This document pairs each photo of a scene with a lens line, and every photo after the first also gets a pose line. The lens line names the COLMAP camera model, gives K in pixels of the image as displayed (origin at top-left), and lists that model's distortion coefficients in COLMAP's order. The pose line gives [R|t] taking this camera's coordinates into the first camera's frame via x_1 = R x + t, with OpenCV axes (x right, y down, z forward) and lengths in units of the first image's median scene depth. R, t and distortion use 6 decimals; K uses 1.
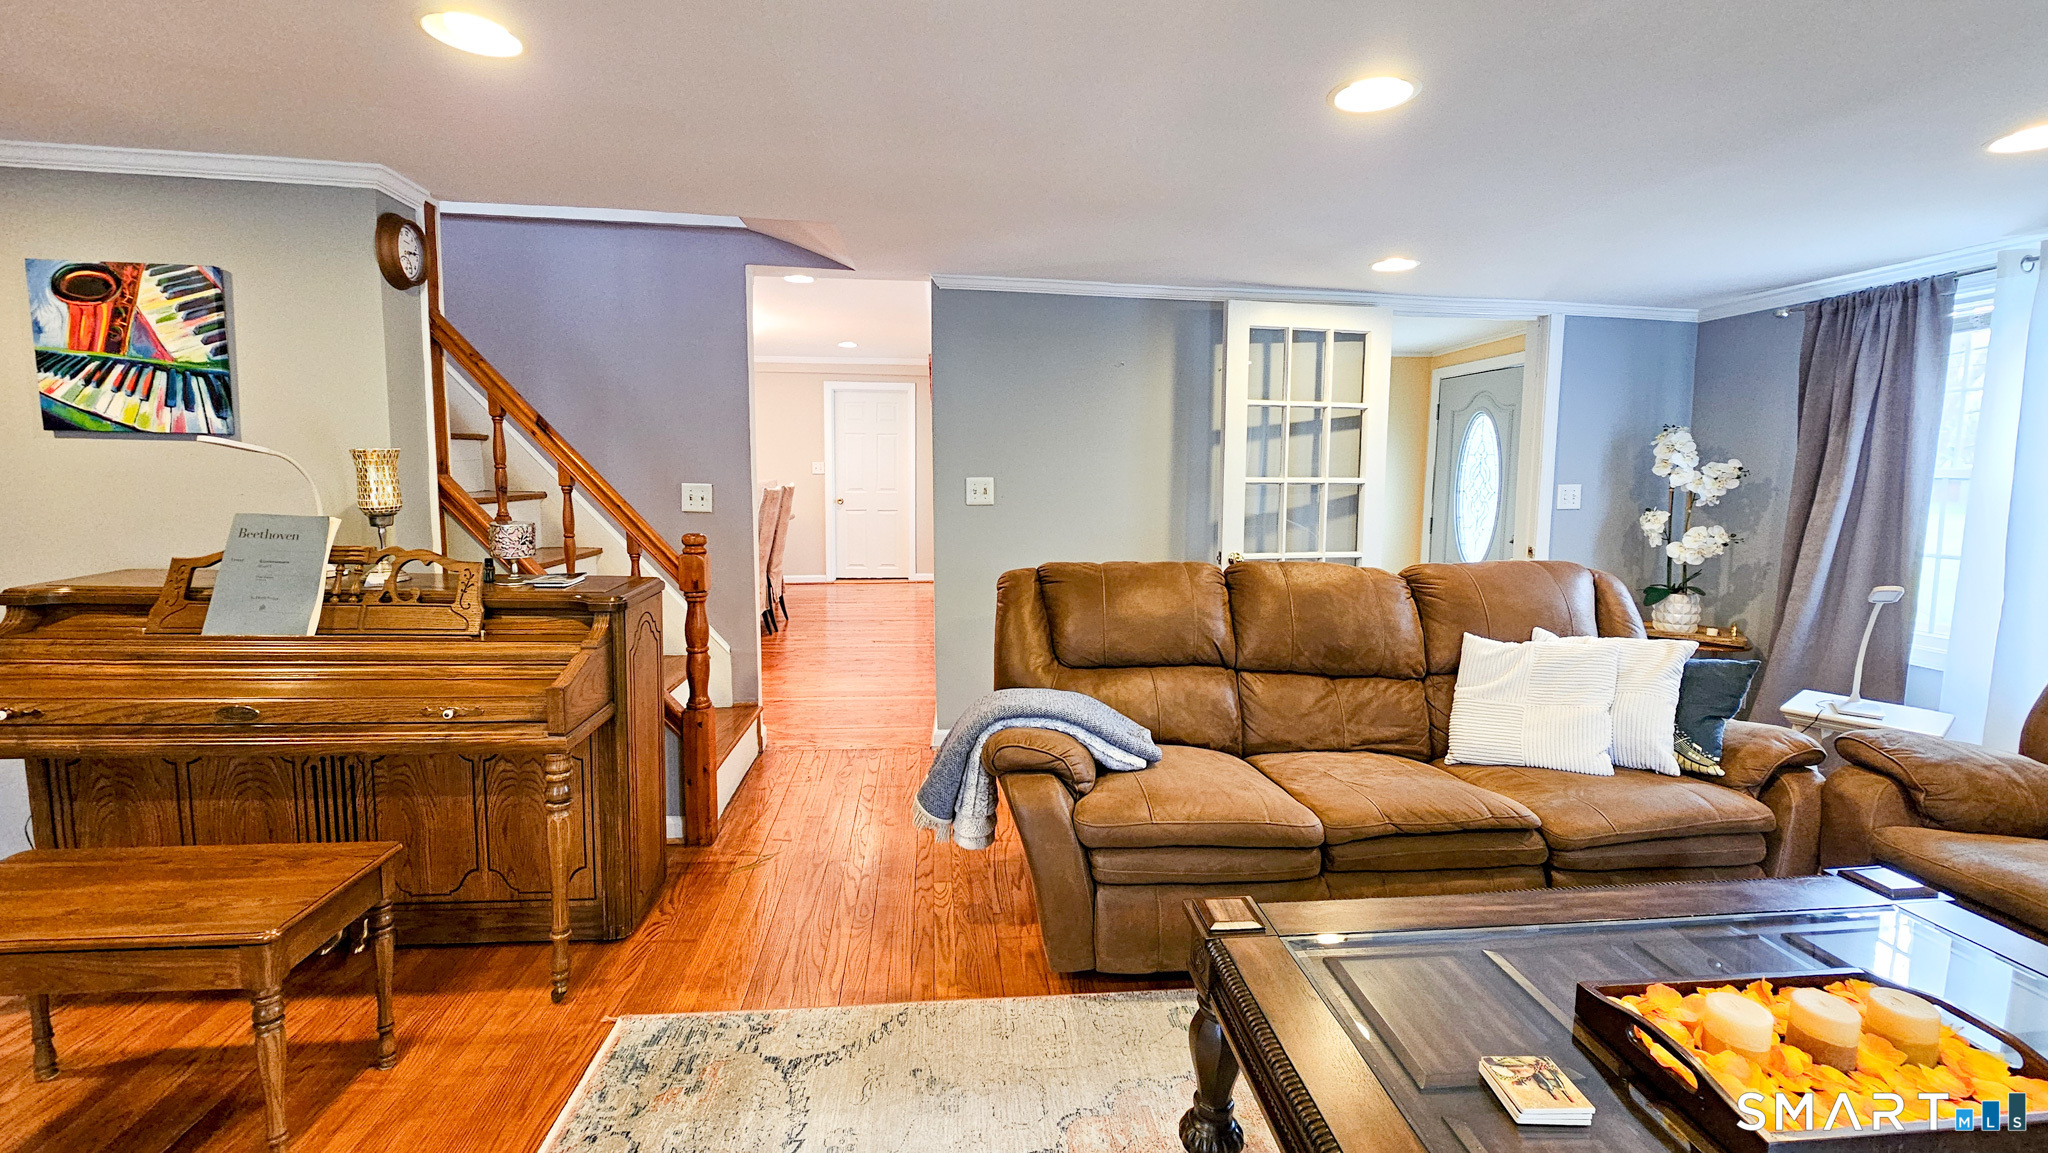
lens RADIAL K [[826.0, 0, 1032.2], [0, 826.0, 564.8], [0, 0, 1]] dist [-0.004786, 0.000413]
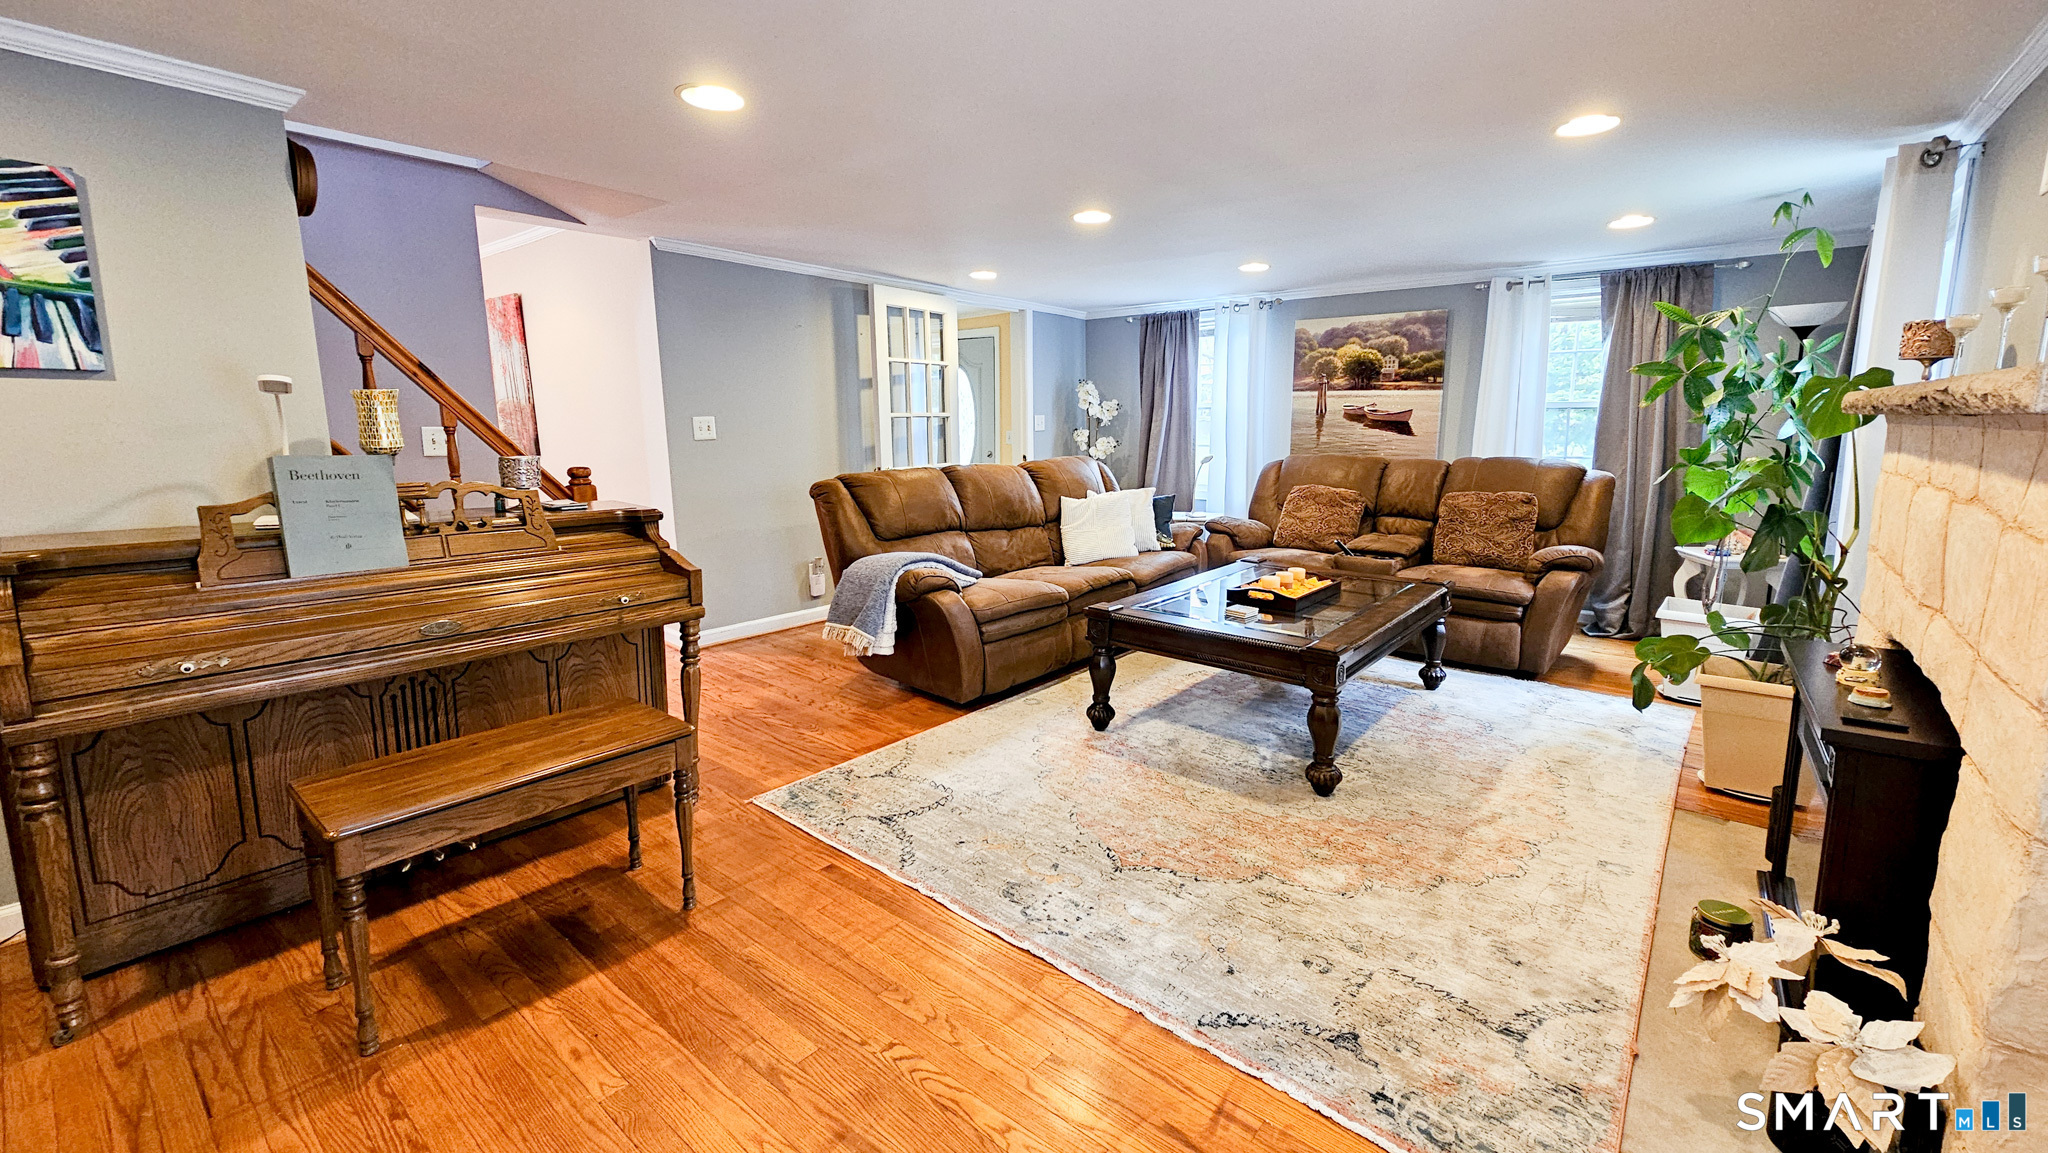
lens RADIAL K [[826.0, 0, 1024.6], [0, 826.0, 576.1], [0, 0, 1]] dist [-0.004786, 0.000413]
pose [[0.716515, -0.147852, 0.681723, -0.899405], [0.094127, 0.988834, 0.115527, 0.043680], [-0.691192, -0.018609, 0.722432, -0.283665]]
